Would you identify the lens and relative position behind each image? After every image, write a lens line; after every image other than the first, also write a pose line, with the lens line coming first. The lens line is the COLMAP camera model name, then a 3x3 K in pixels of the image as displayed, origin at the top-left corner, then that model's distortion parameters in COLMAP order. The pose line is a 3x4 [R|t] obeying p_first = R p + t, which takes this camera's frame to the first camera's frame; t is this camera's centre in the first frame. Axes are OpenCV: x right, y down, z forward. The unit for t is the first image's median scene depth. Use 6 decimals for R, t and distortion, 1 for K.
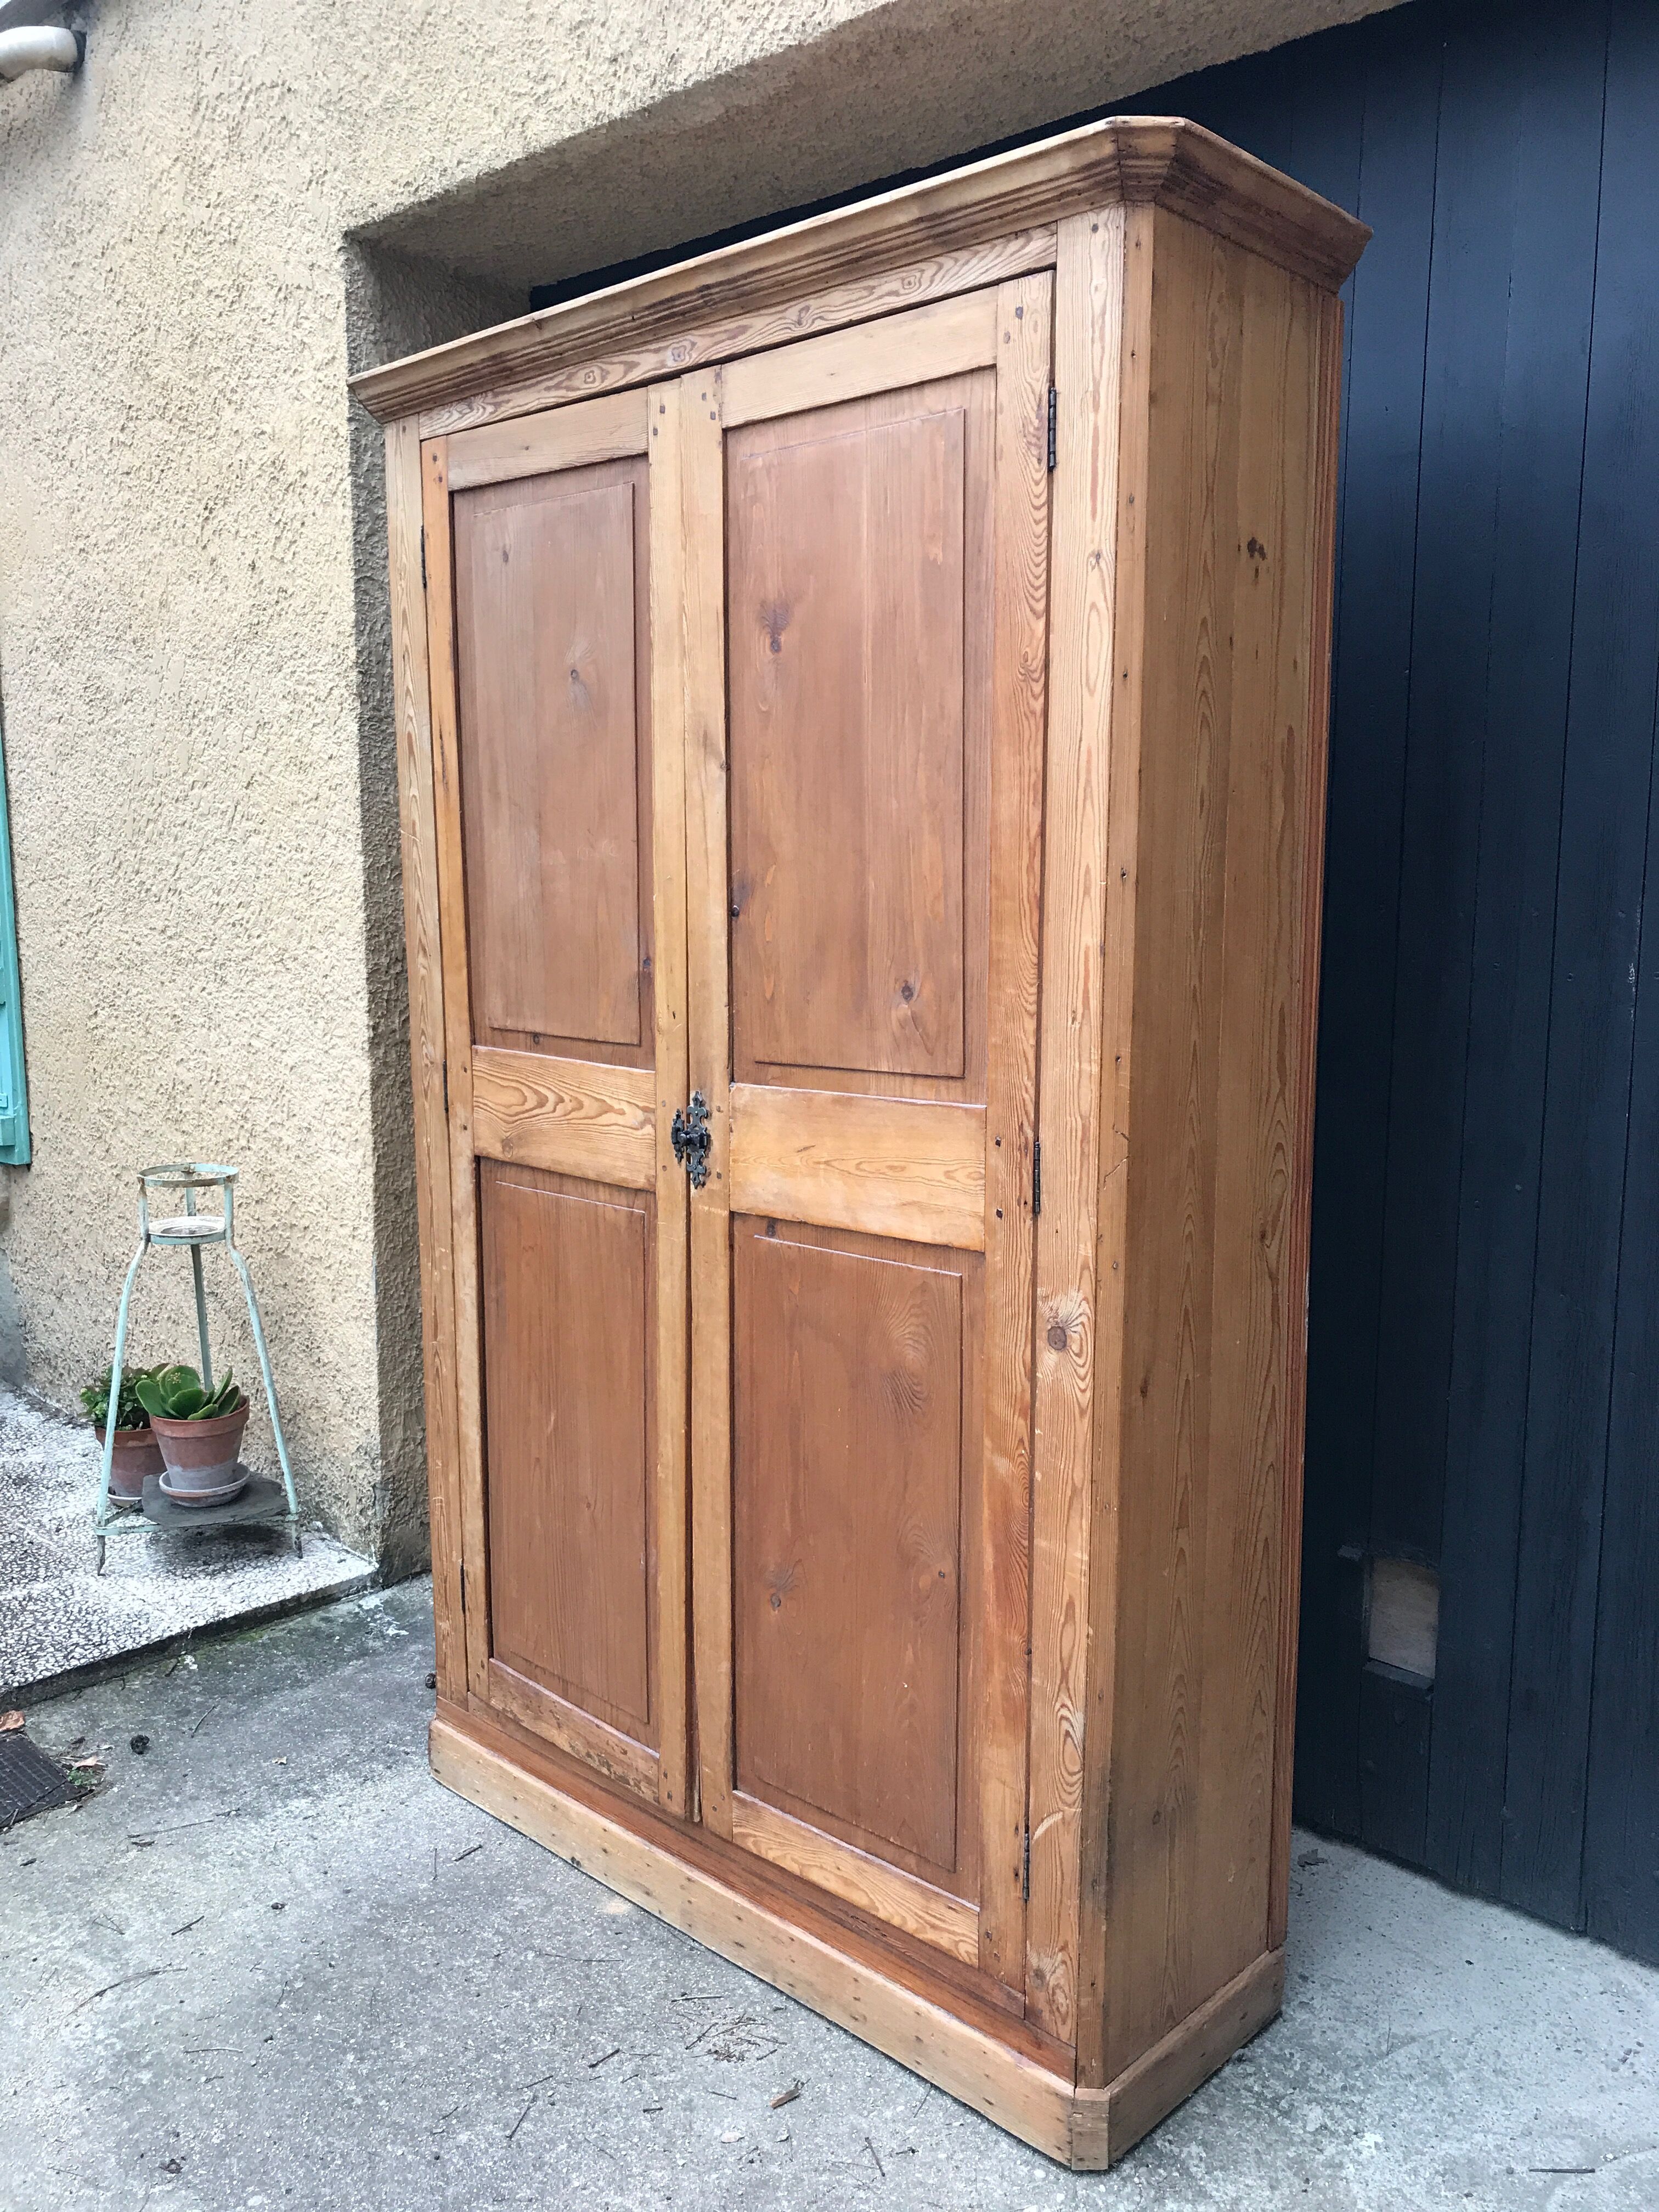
lens RADIAL K [[1824.5, 0, 827.3], [0, 1824.5, 1093.9], [0, 0, 1]] dist [0.023600, -0.020969]
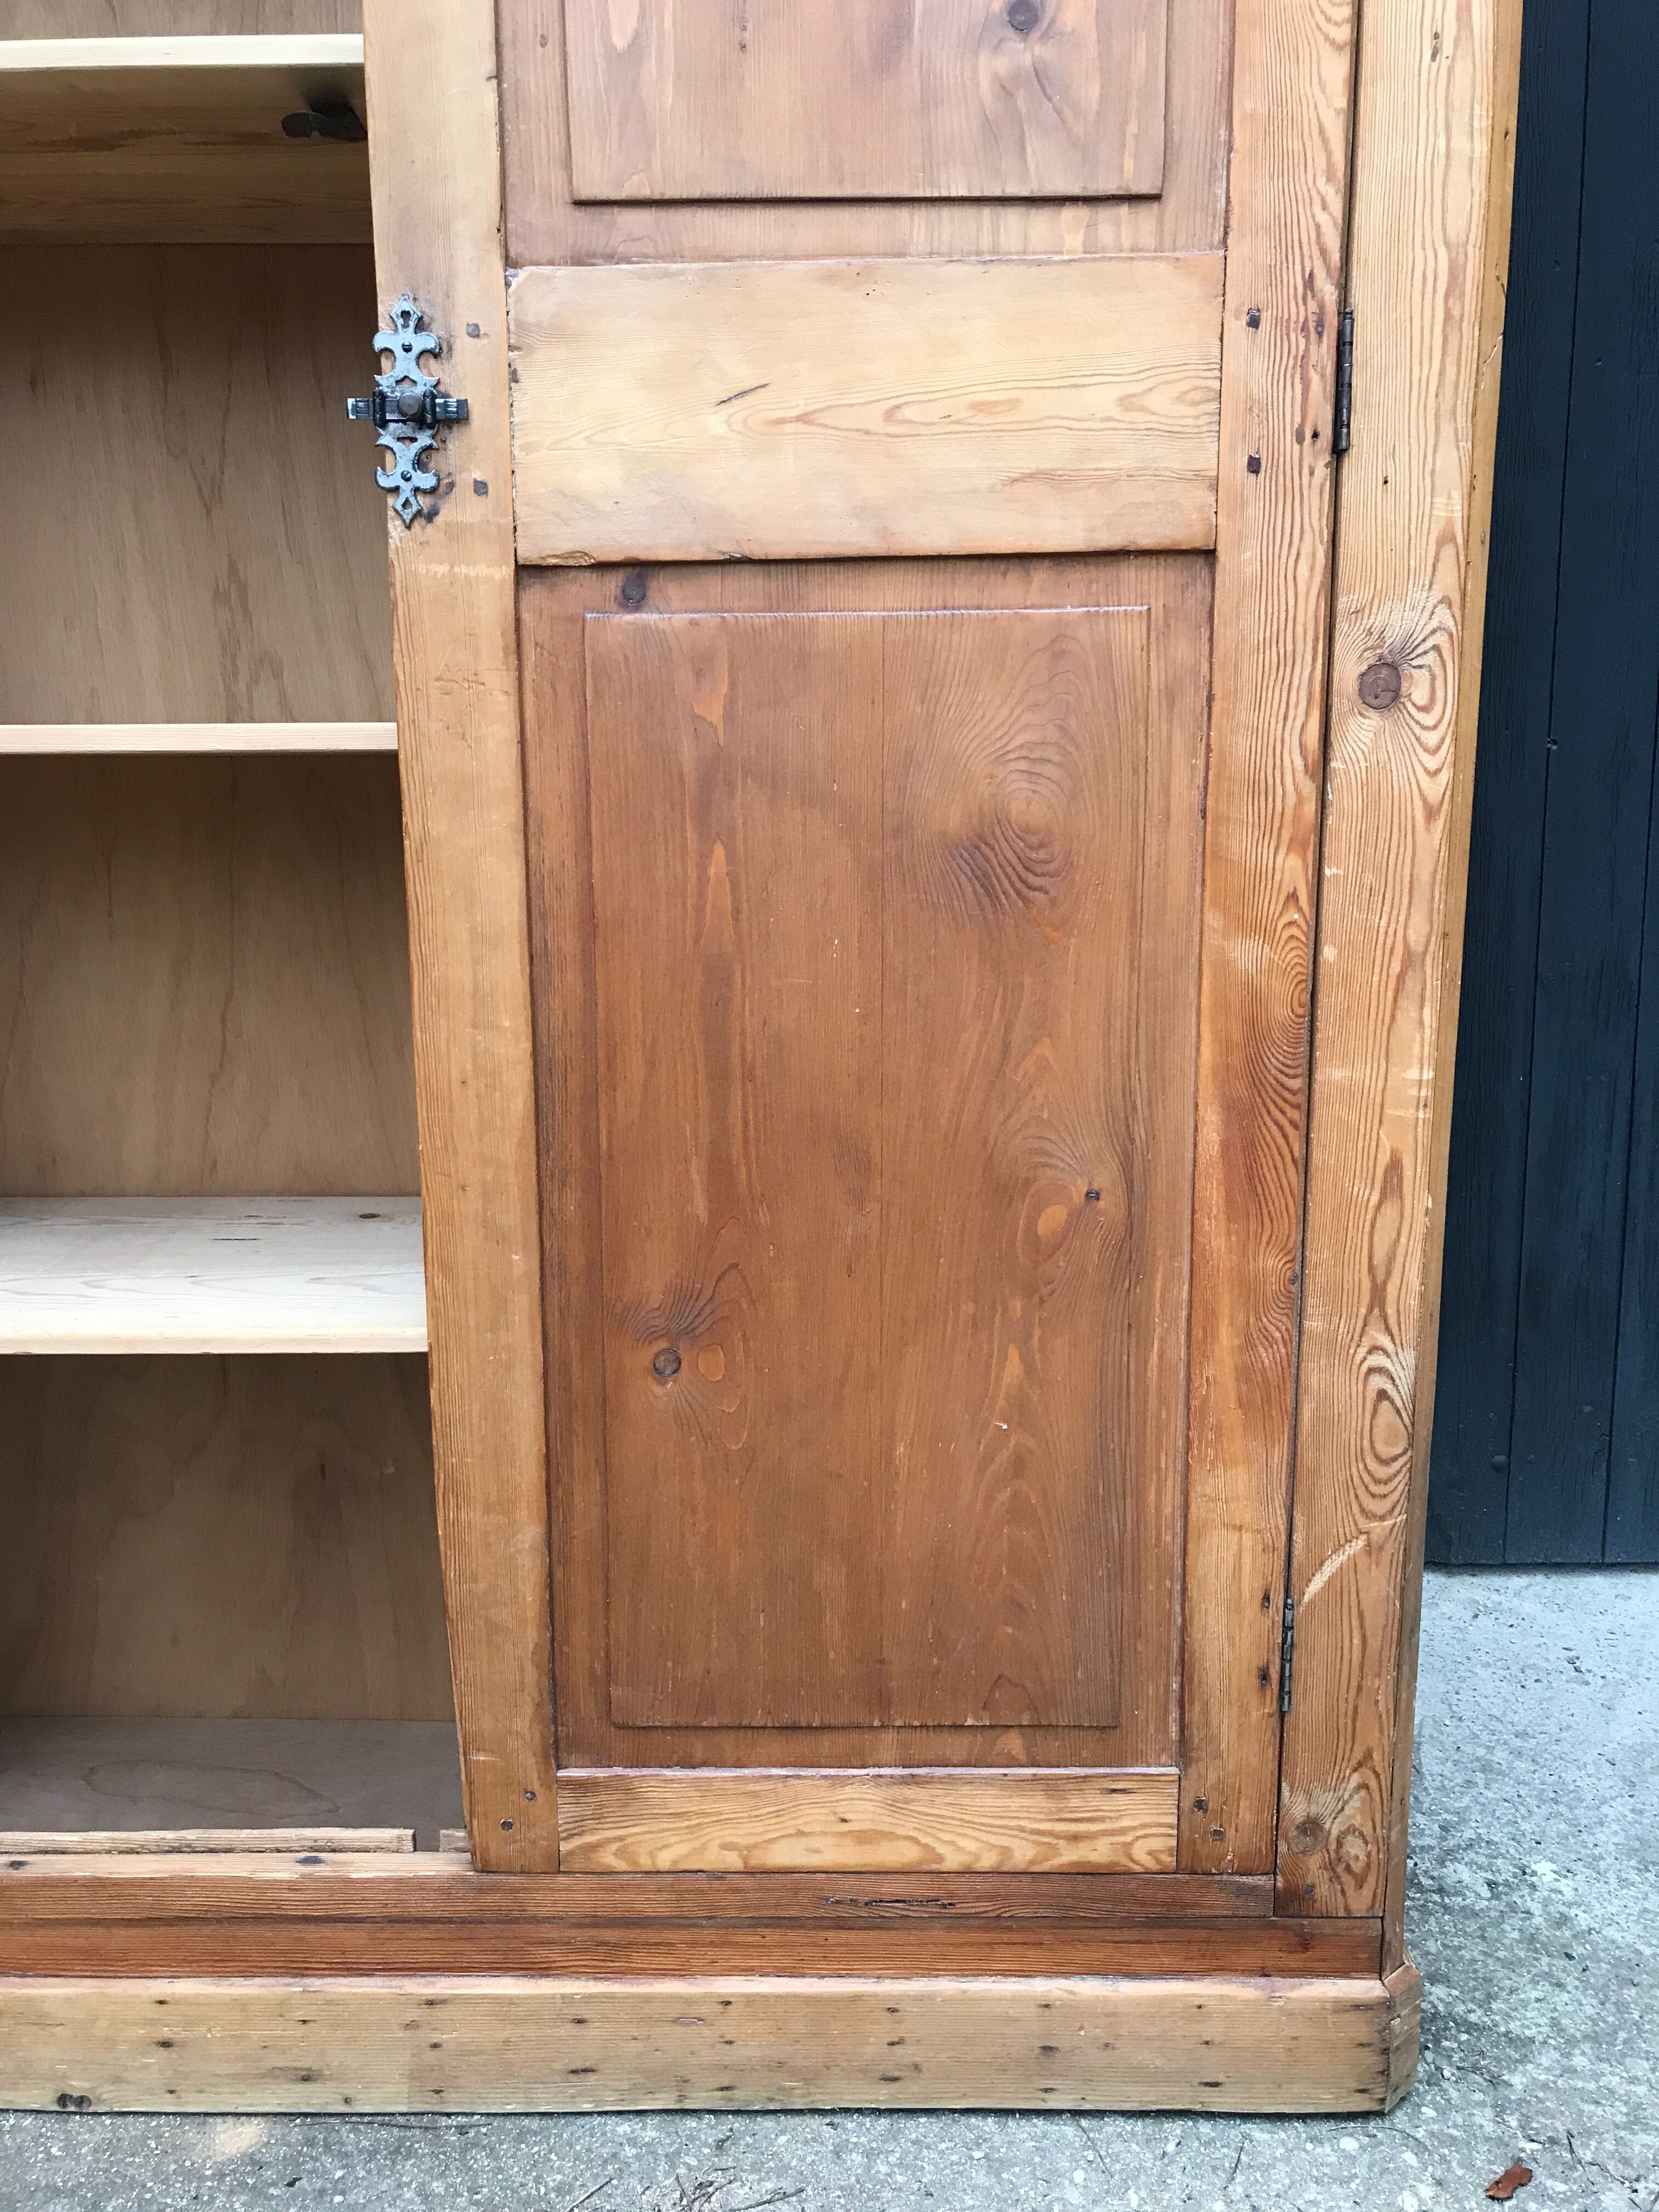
lens RADIAL K [[1824.5, 0, 830.2], [0, 1824.5, 1105.1], [0, 0, 1]] dist [0.023600, -0.020969]
pose [[0.726133, -0.120233, 0.676960, -0.303829], [0.093514, 0.992713, 0.076007, 0.160186], [-0.681165, 0.008114, 0.732085, 0.561014]]
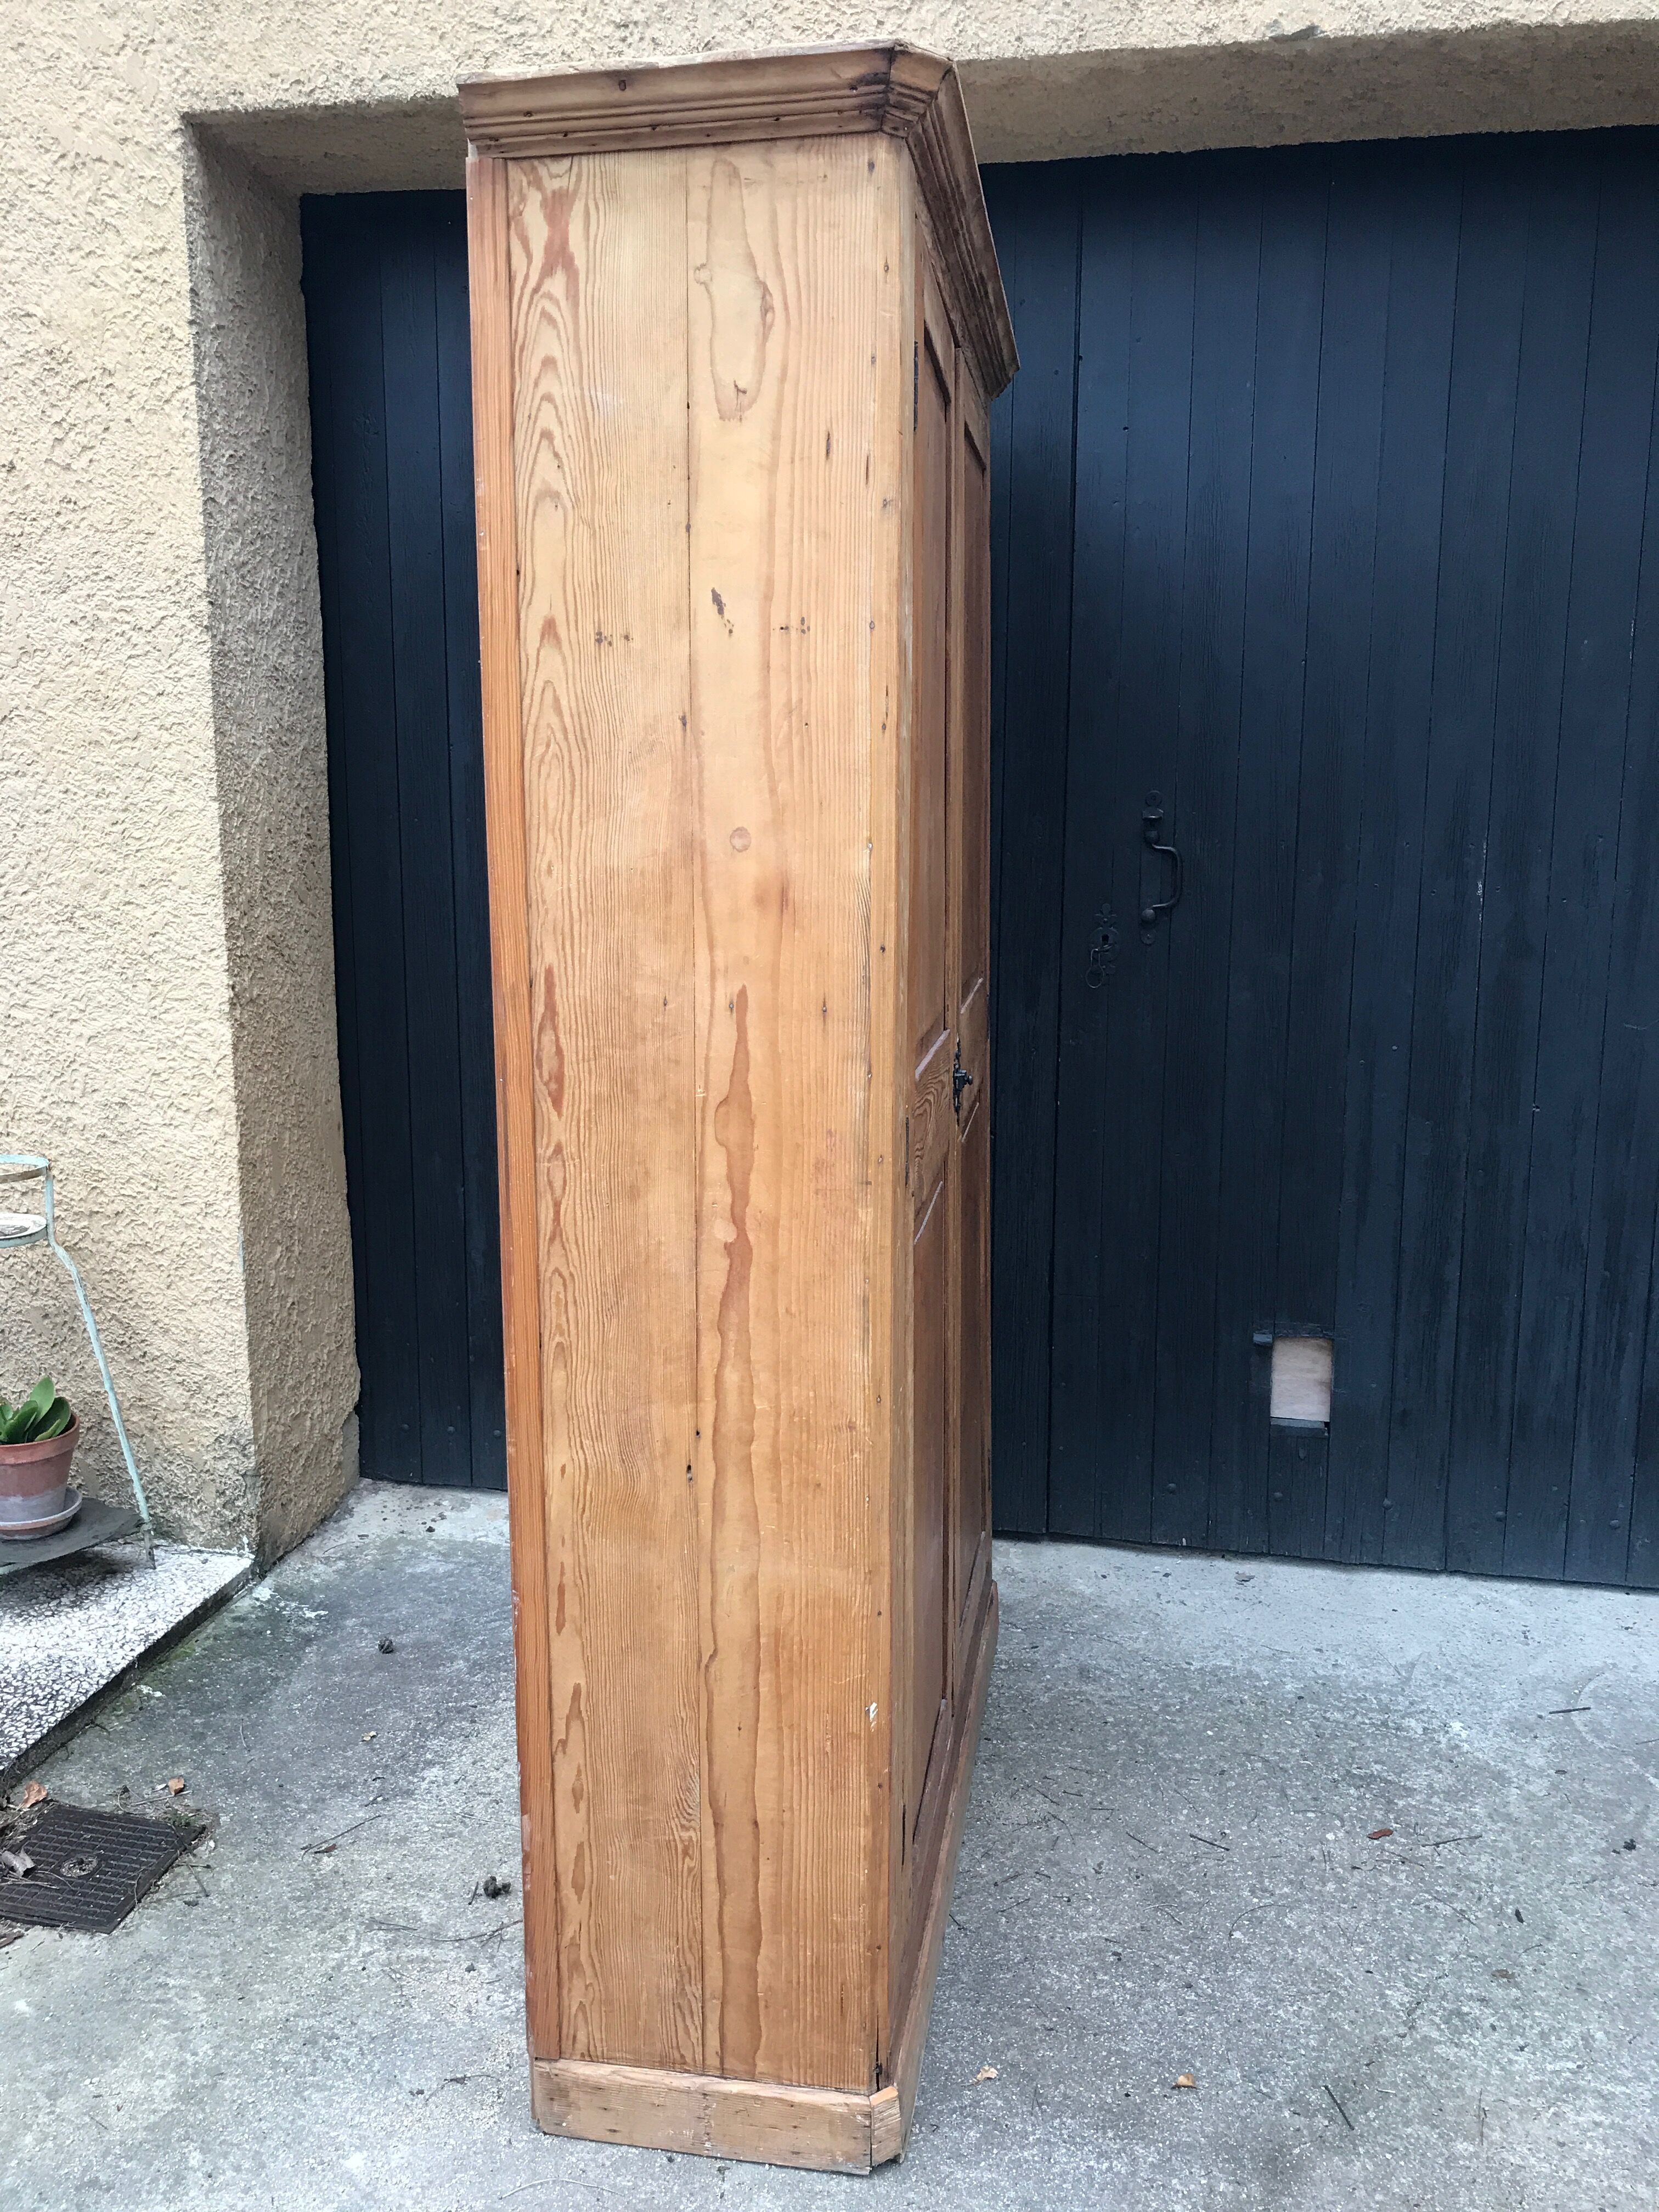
lens RADIAL K [[1824.5, 0, 826.7], [0, 1824.5, 1095.8], [0, 0, 1]] dist [0.023600, -0.020969]
pose [[0.844760, -0.090778, 0.527389, -0.683560], [0.066660, 0.995682, 0.064609, -0.029585], [-0.530977, -0.019423, 0.847164, 0.066244]]
